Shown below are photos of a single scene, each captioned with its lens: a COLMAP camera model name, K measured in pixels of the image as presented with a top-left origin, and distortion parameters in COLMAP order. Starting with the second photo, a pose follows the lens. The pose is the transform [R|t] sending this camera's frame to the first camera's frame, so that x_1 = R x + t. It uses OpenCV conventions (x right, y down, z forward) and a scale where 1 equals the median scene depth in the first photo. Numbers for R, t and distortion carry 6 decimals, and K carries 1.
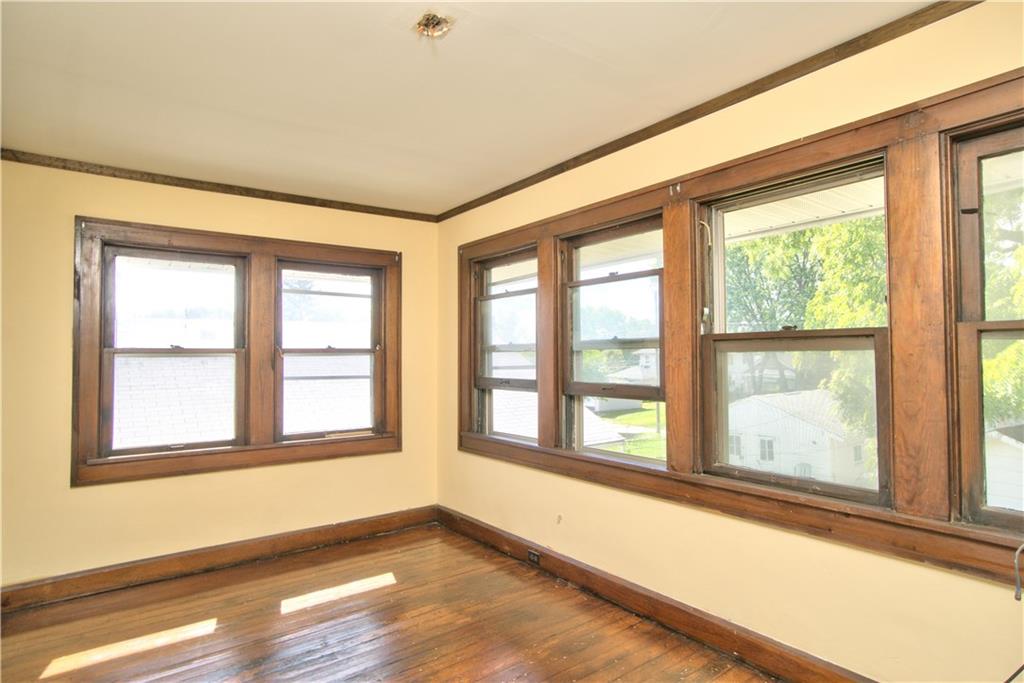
lens RADIAL K [[601.3, 0, 512.0], [0, 601.3, 341.5], [0, 0, 1]] dist [0.014222, 0.000357]
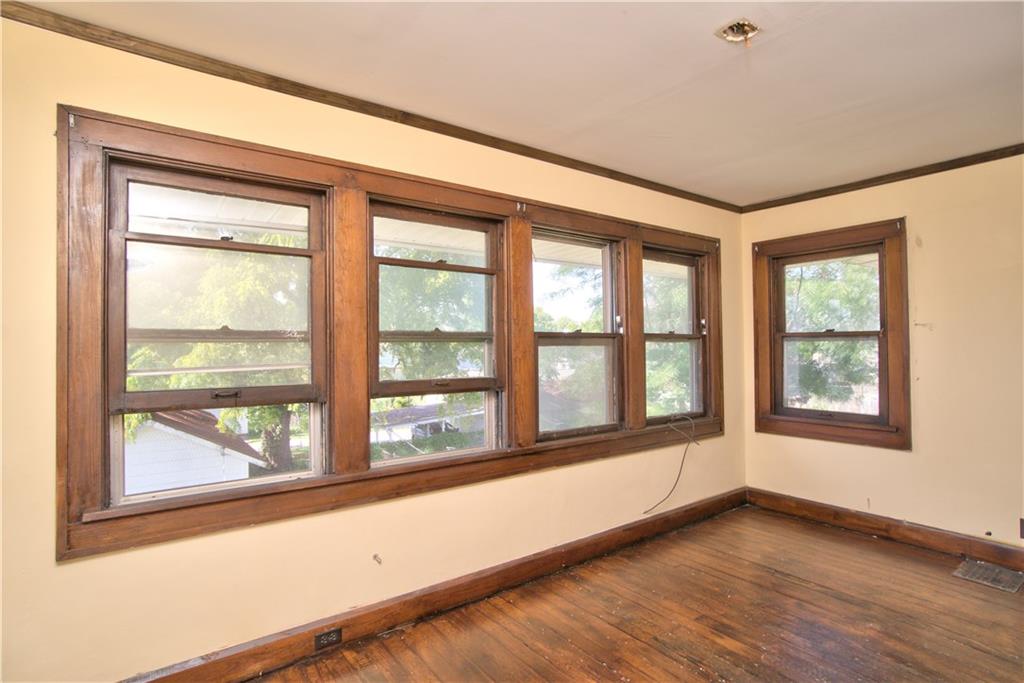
lens RADIAL K [[525.0, 0, 512.0], [0, 525.0, 341.5], [0, 0, 1]] dist [-0.025914, 0.001500]
pose [[-0.022550, 0.020770, 0.999530, -0.734920], [-0.012913, 0.999695, -0.021065, 0.030791], [-0.999662, -0.013382, -0.022275, 1.025771]]
